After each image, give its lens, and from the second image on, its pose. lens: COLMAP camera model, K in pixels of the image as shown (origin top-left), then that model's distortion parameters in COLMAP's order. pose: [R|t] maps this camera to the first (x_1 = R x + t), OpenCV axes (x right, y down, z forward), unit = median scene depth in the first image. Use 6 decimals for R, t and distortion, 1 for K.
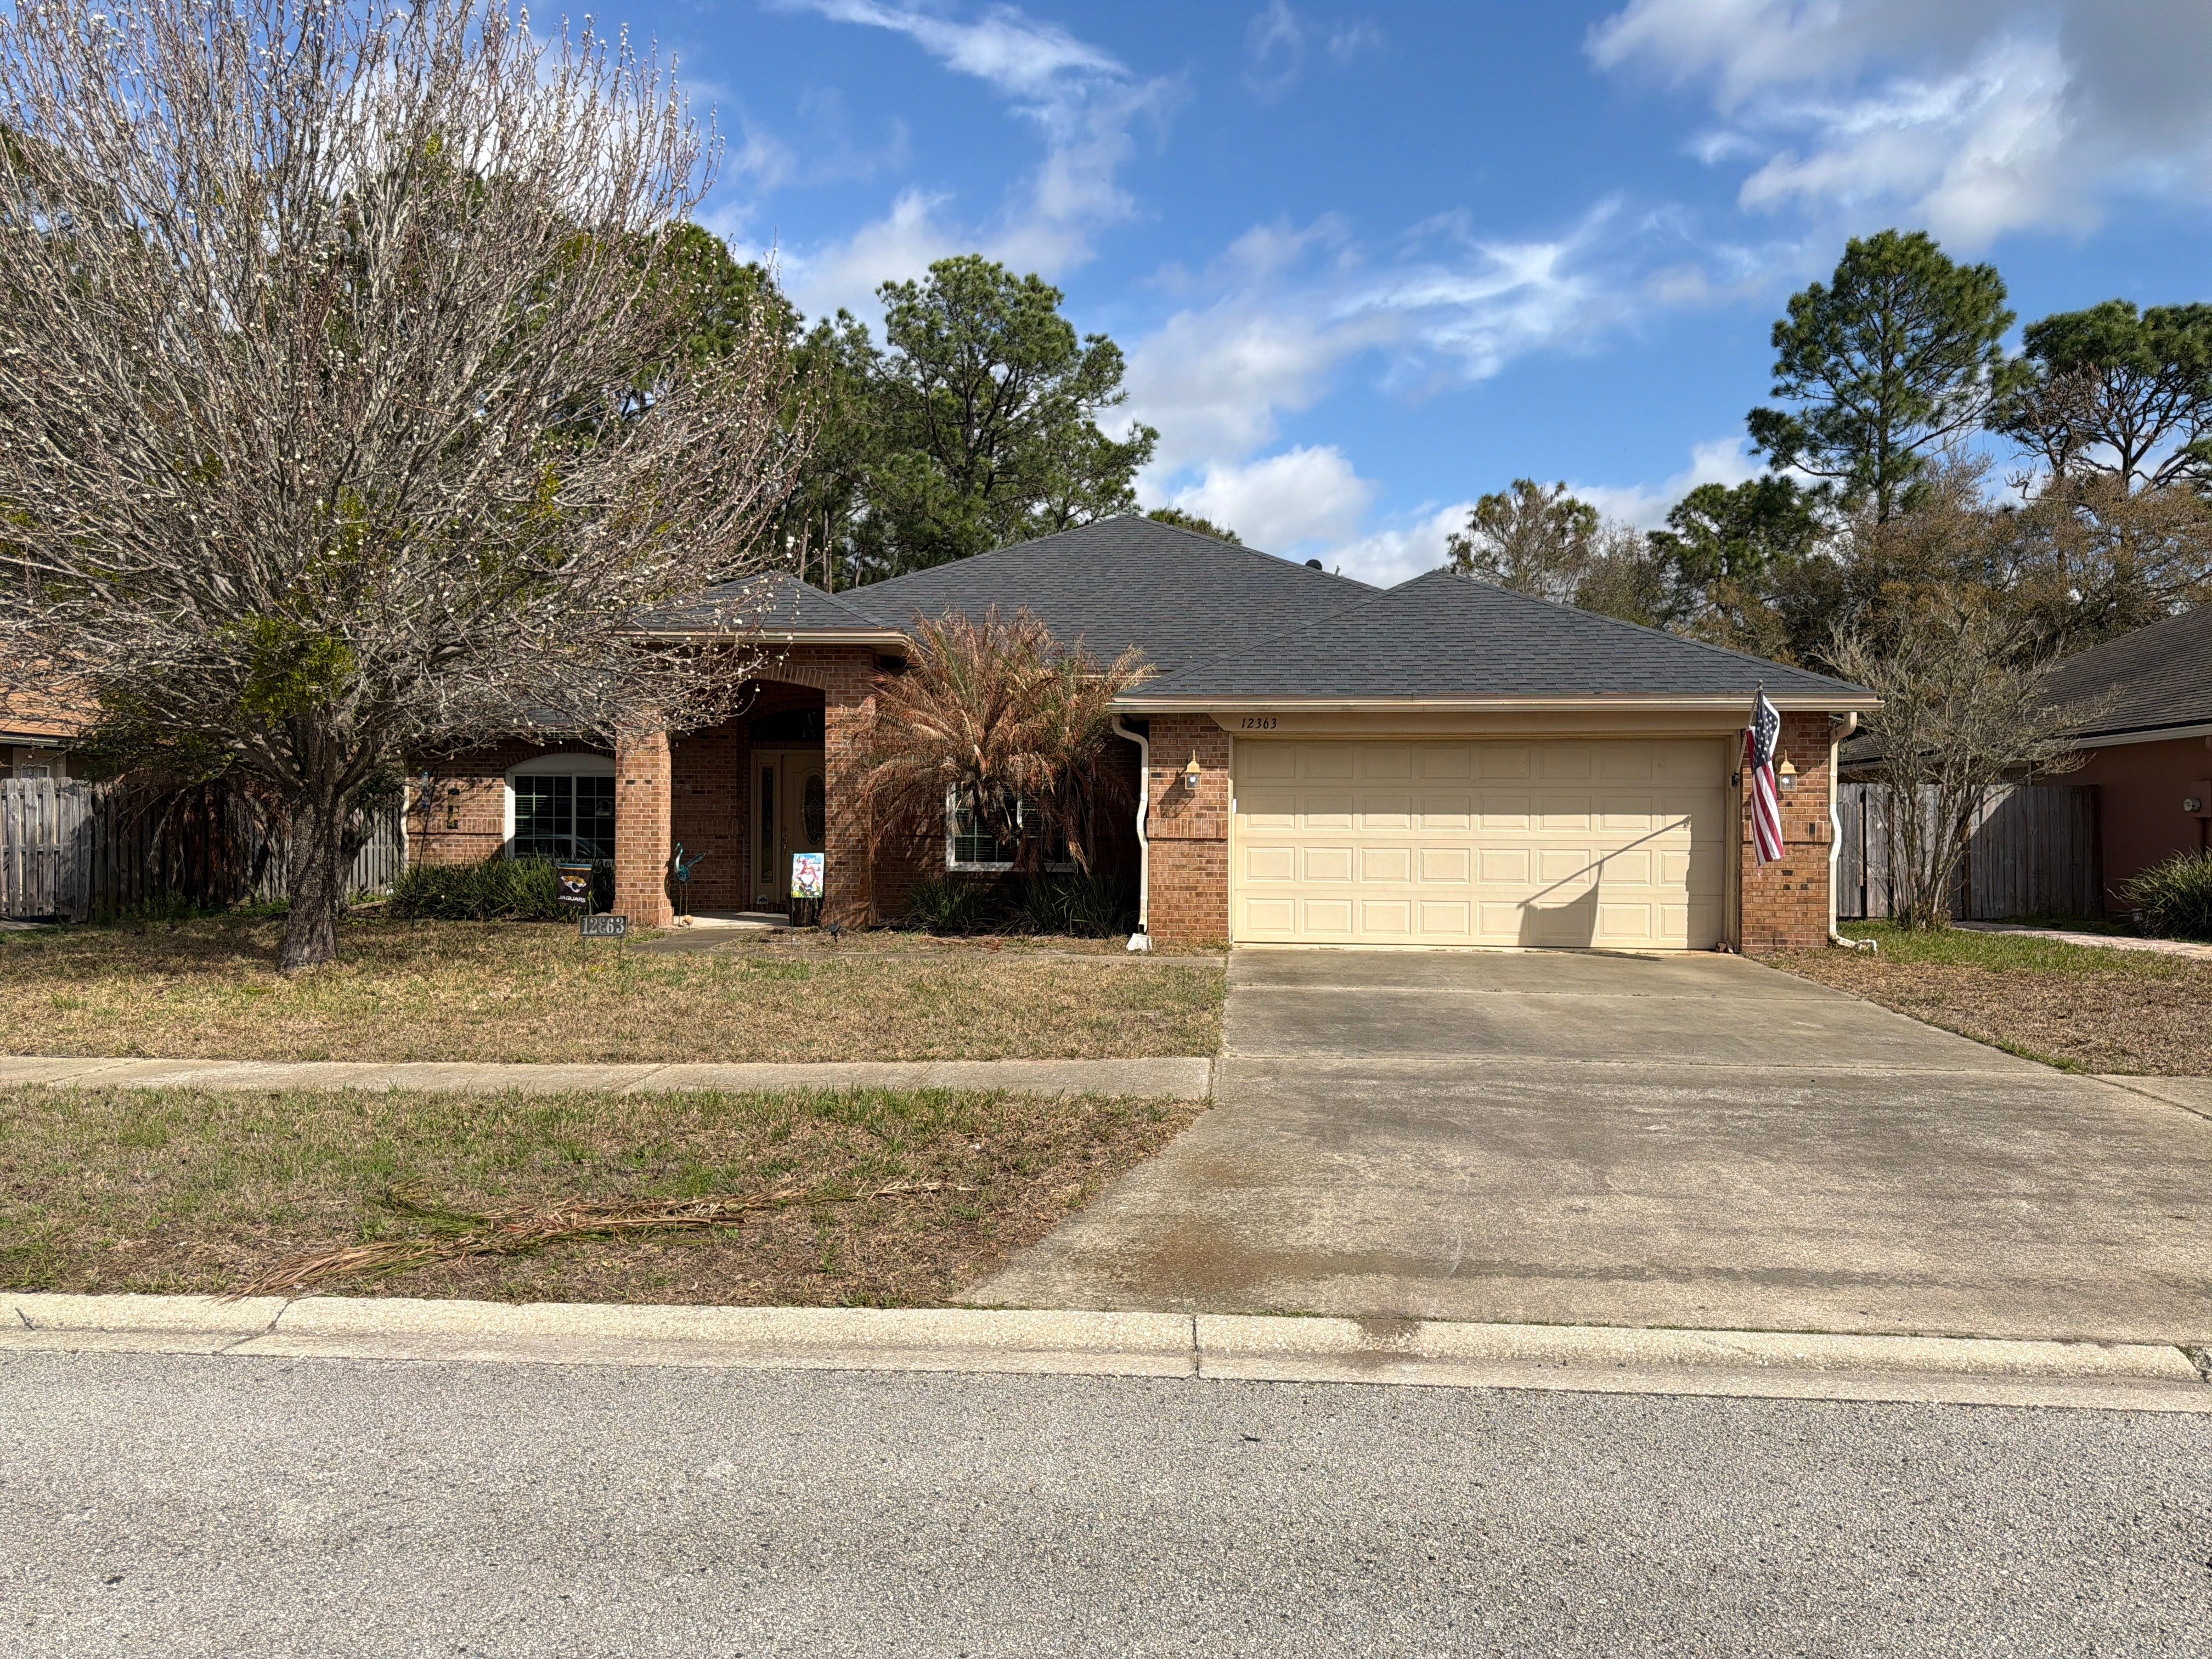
lens RADIAL K [[1599.4, 0, 1106.0], [0, 1599.4, 829.5], [0, 0, 1]] dist [0.114848, -0.205211]
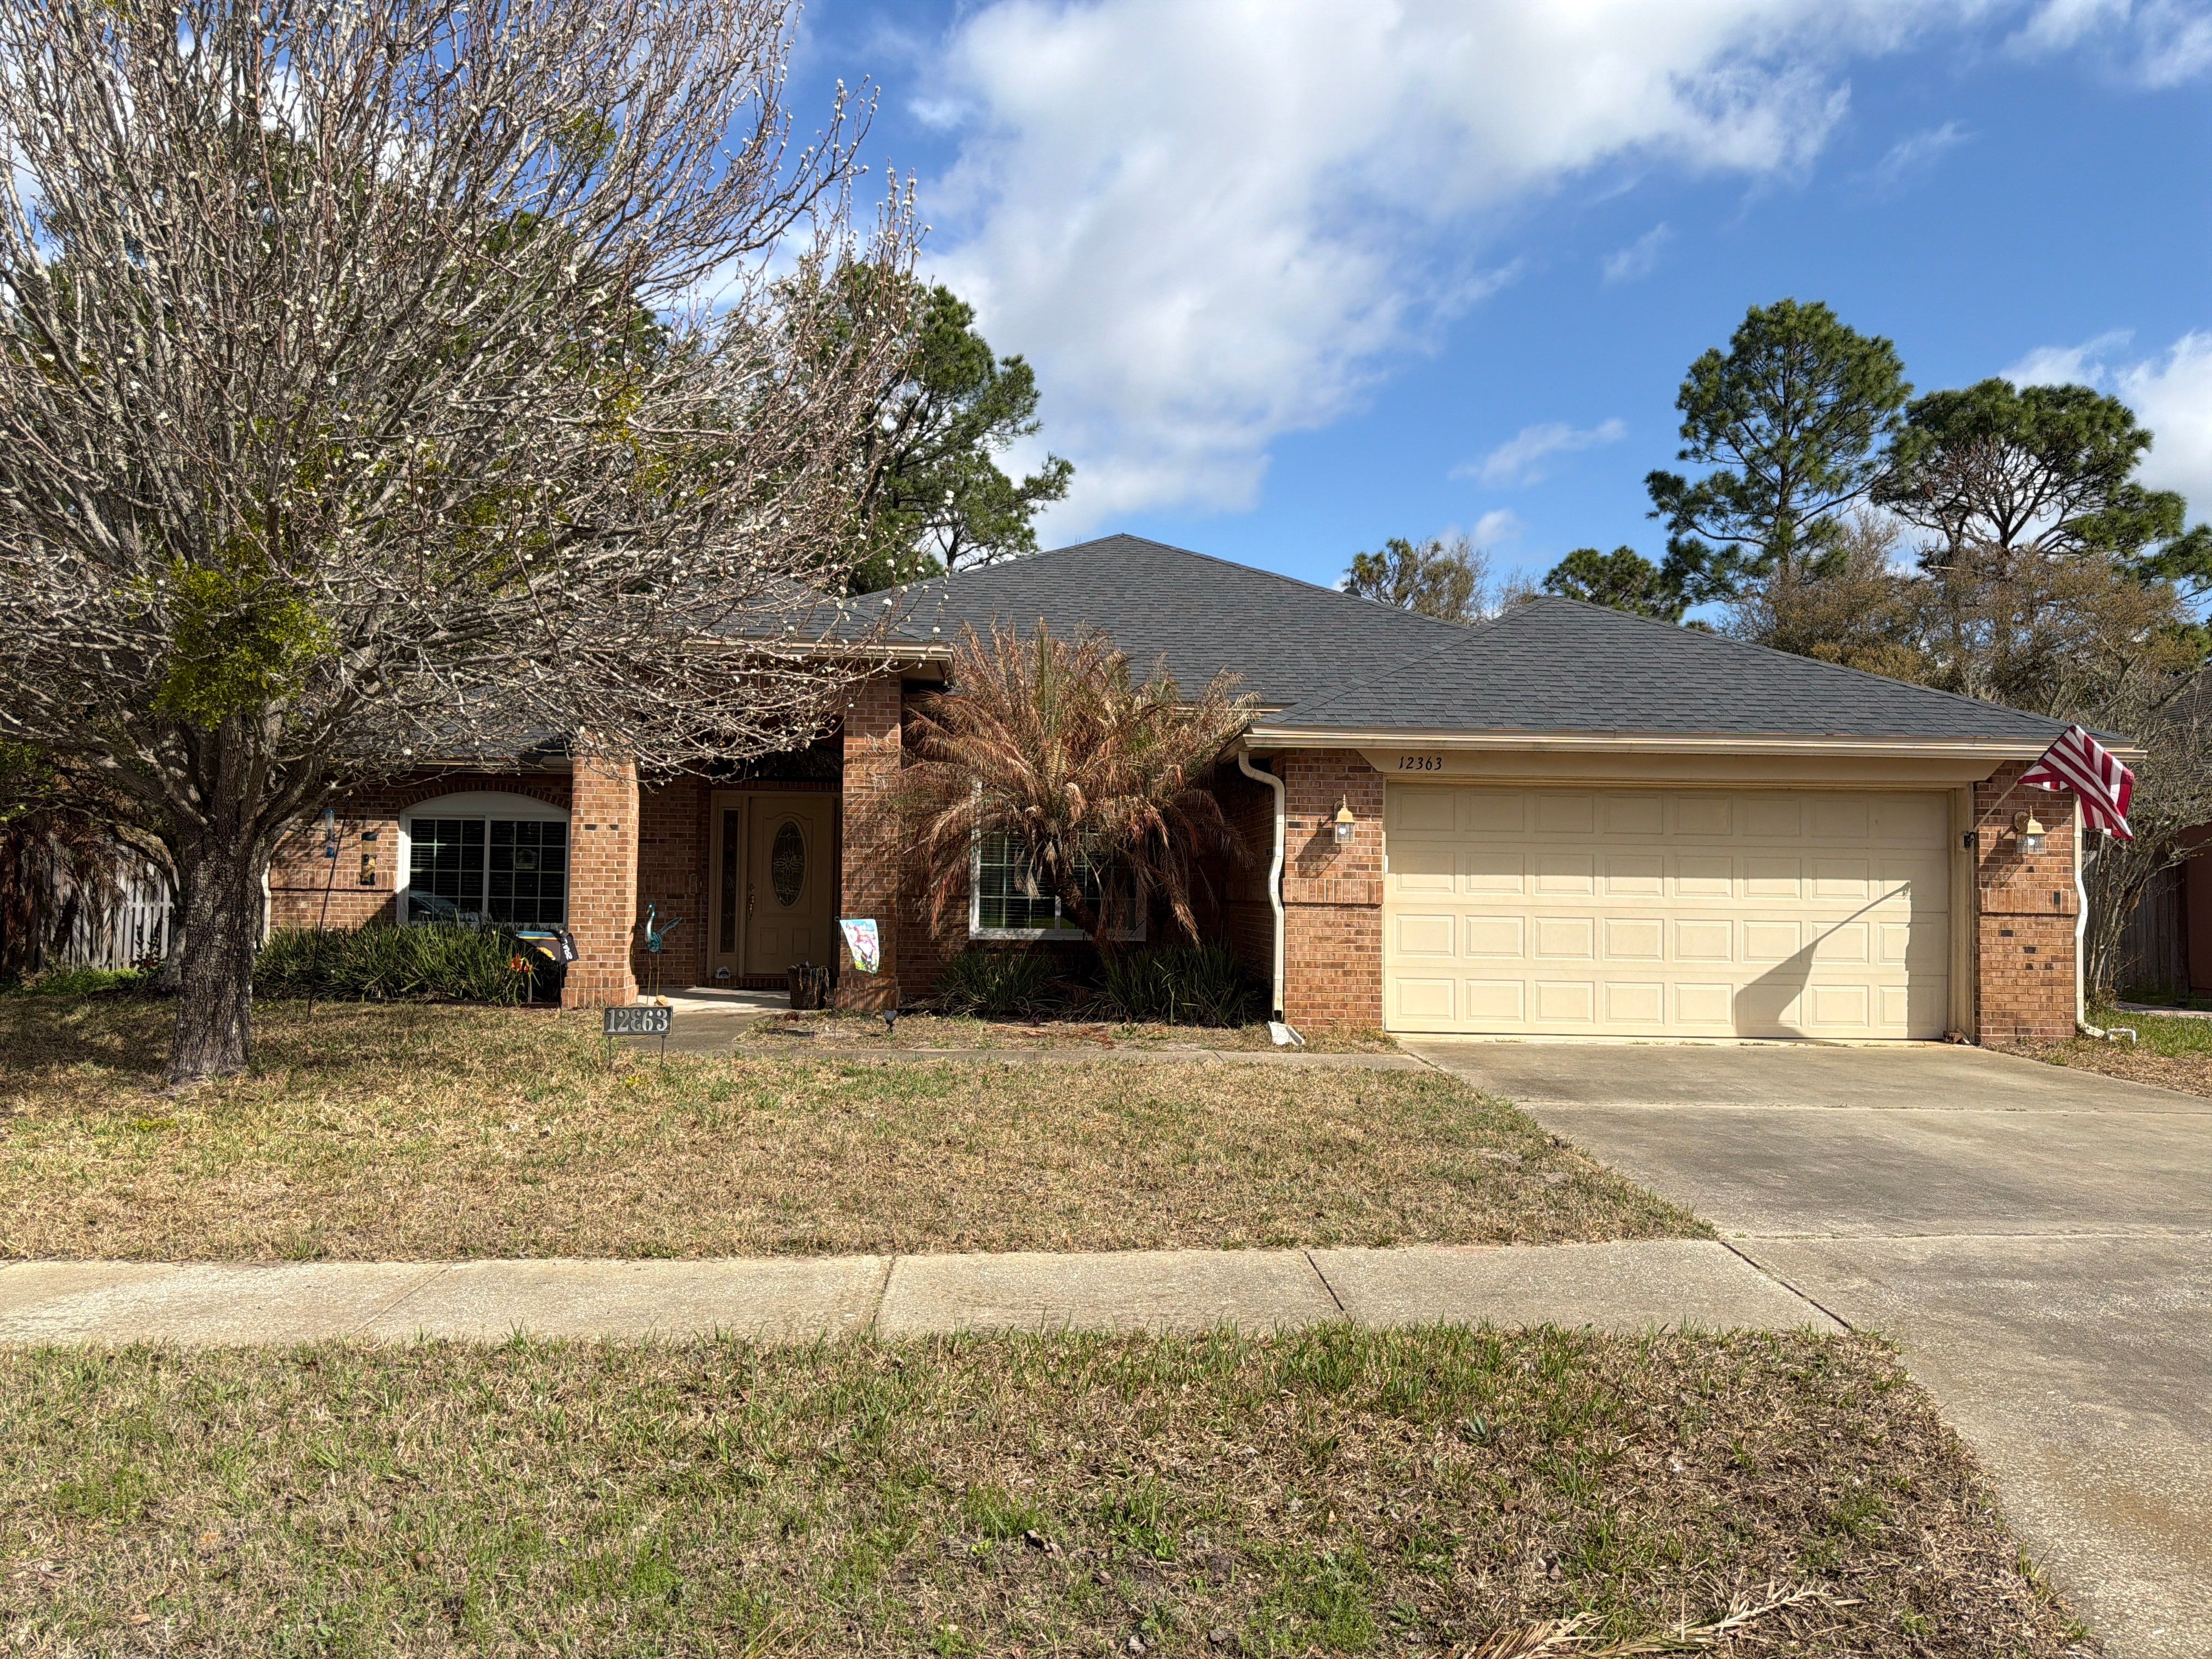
lens RADIAL K [[1591.9, 0, 1114.1], [0, 1591.9, 822.6], [0, 0, 1]] dist [0.087281, -0.126760]
pose [[0.991096, 0.013382, 0.132474, -0.151904], [-0.007987, 0.999120, -0.041175, -0.001162], [-0.132909, 0.039751, 0.990331, 0.195464]]
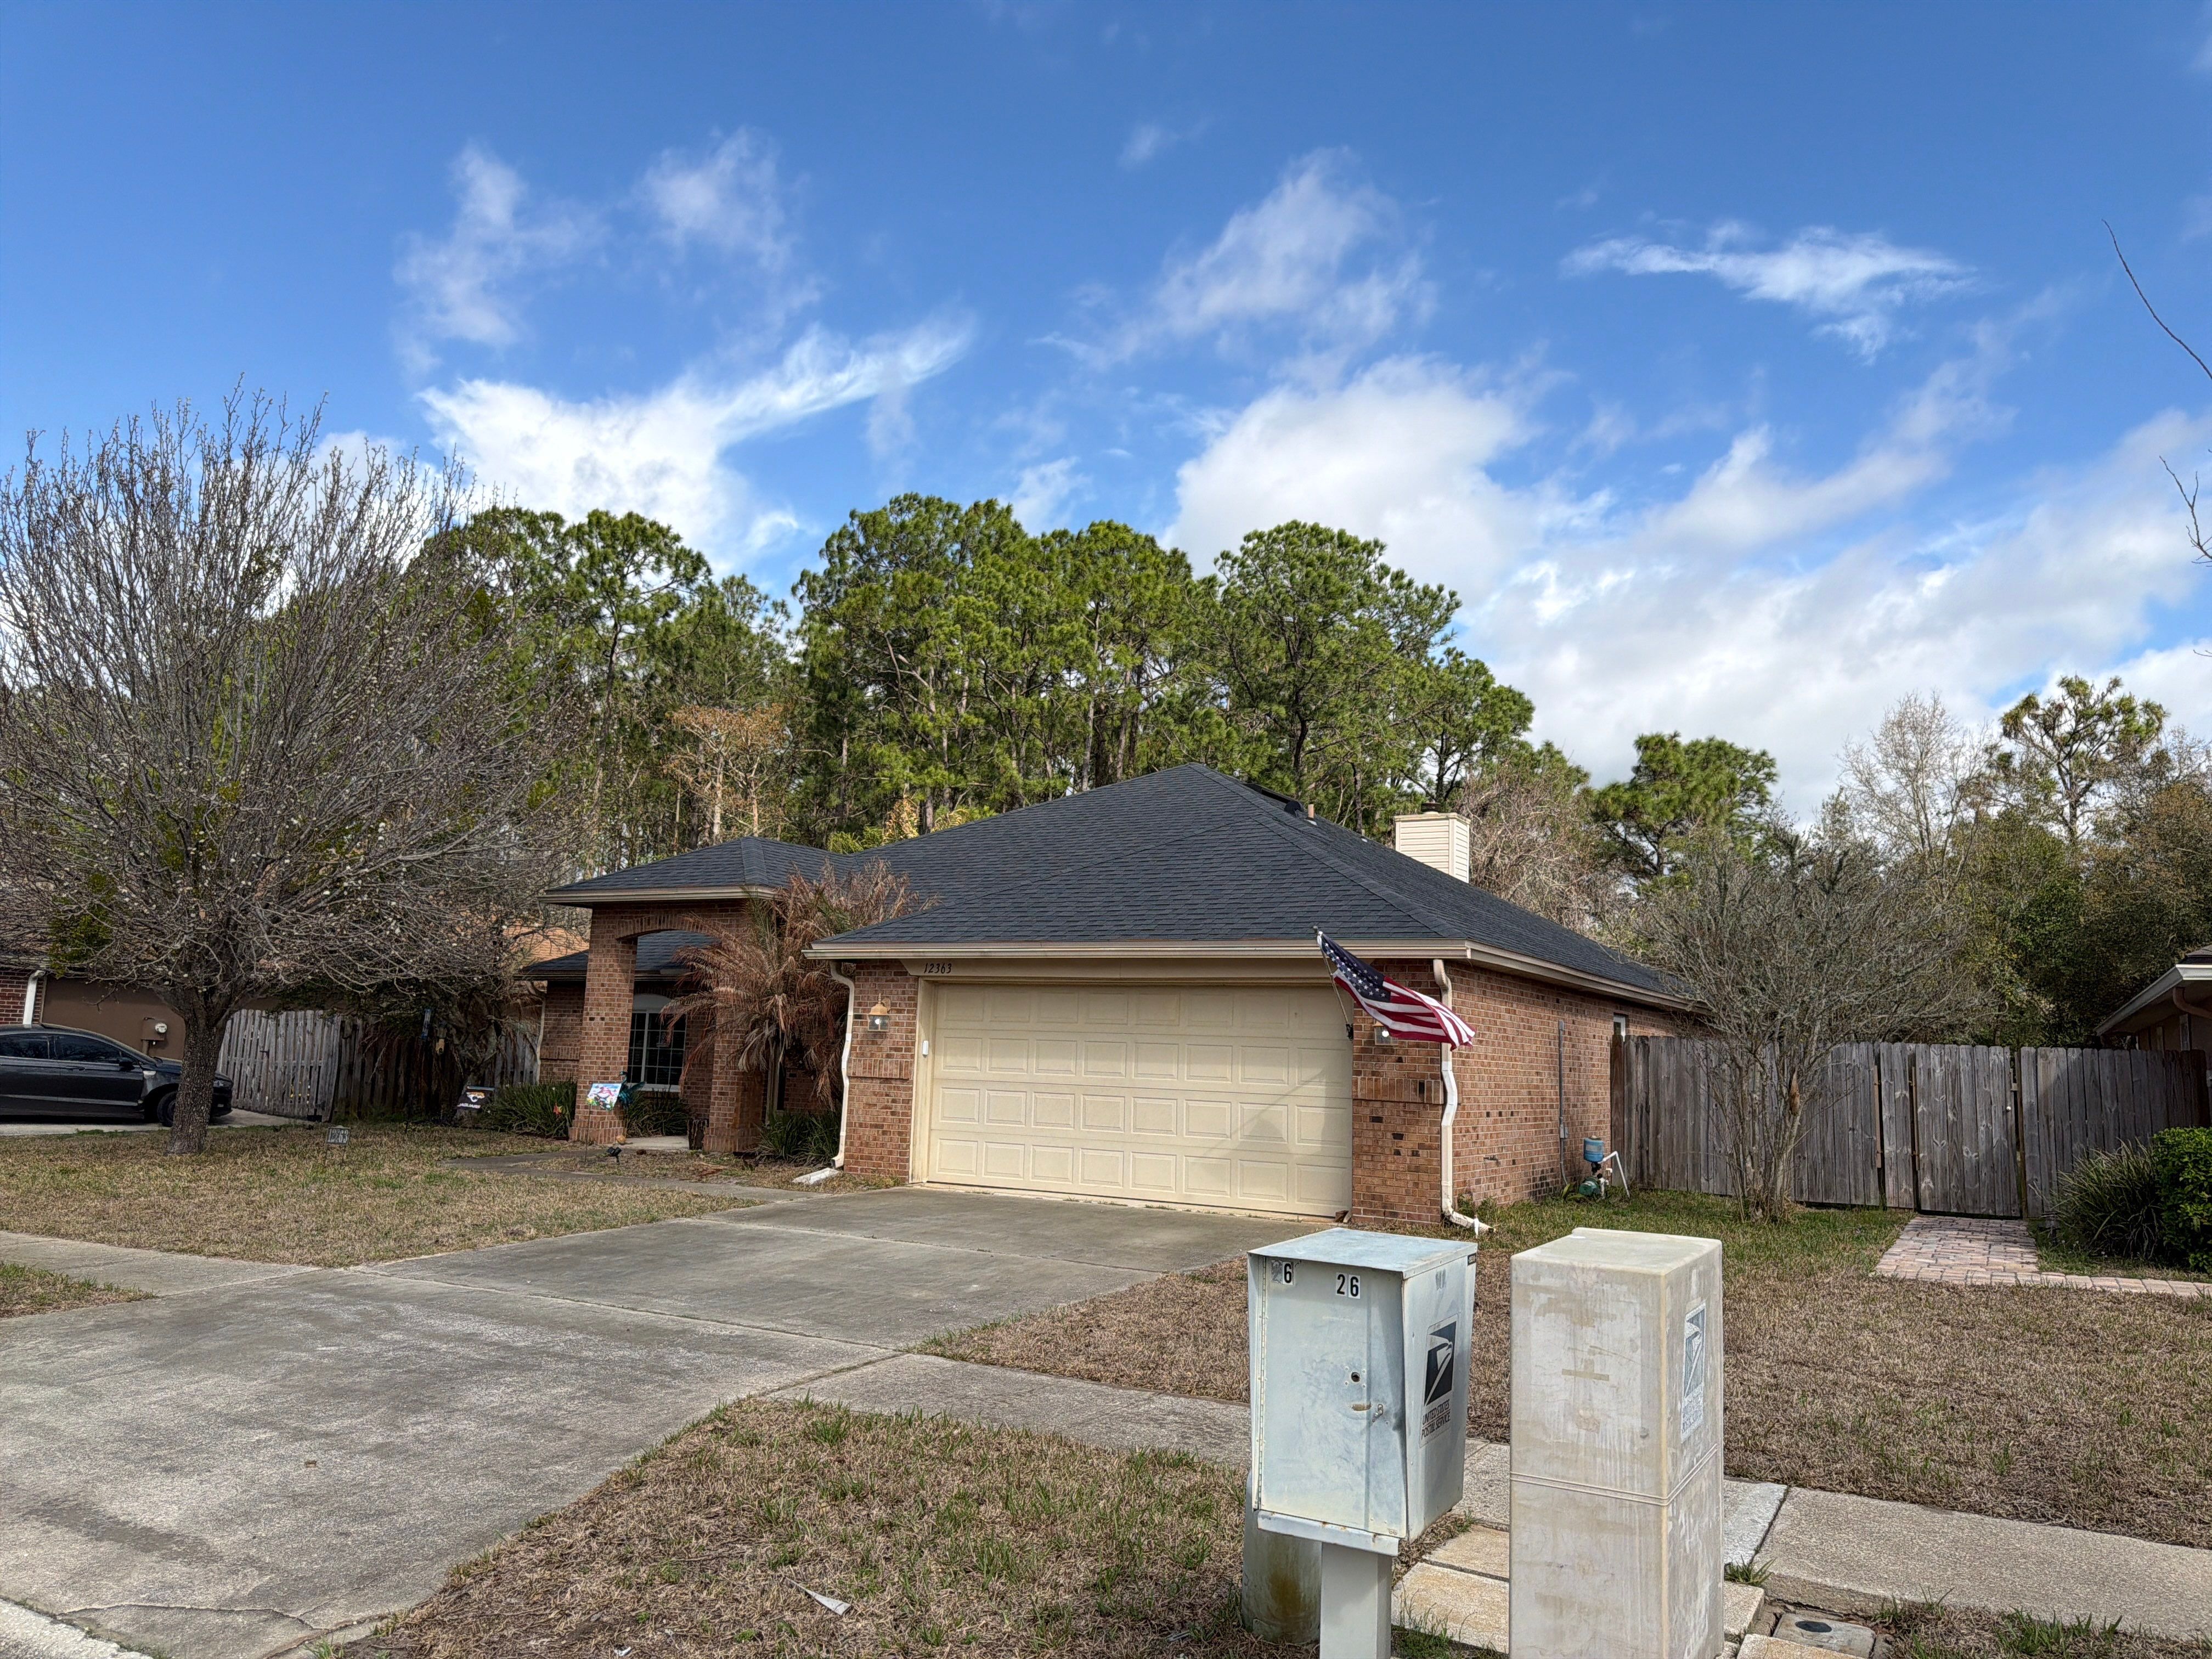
lens RADIAL K [[1599.4, 0, 1106.0], [0, 1599.4, 829.5], [0, 0, 1]] dist [0.114848, -0.205211]
pose [[0.898158, -0.037167, -0.438100, 0.600048], [-0.027519, 0.989715, -0.140381, -0.010833], [0.438812, 0.138141, 0.887897, 0.093203]]
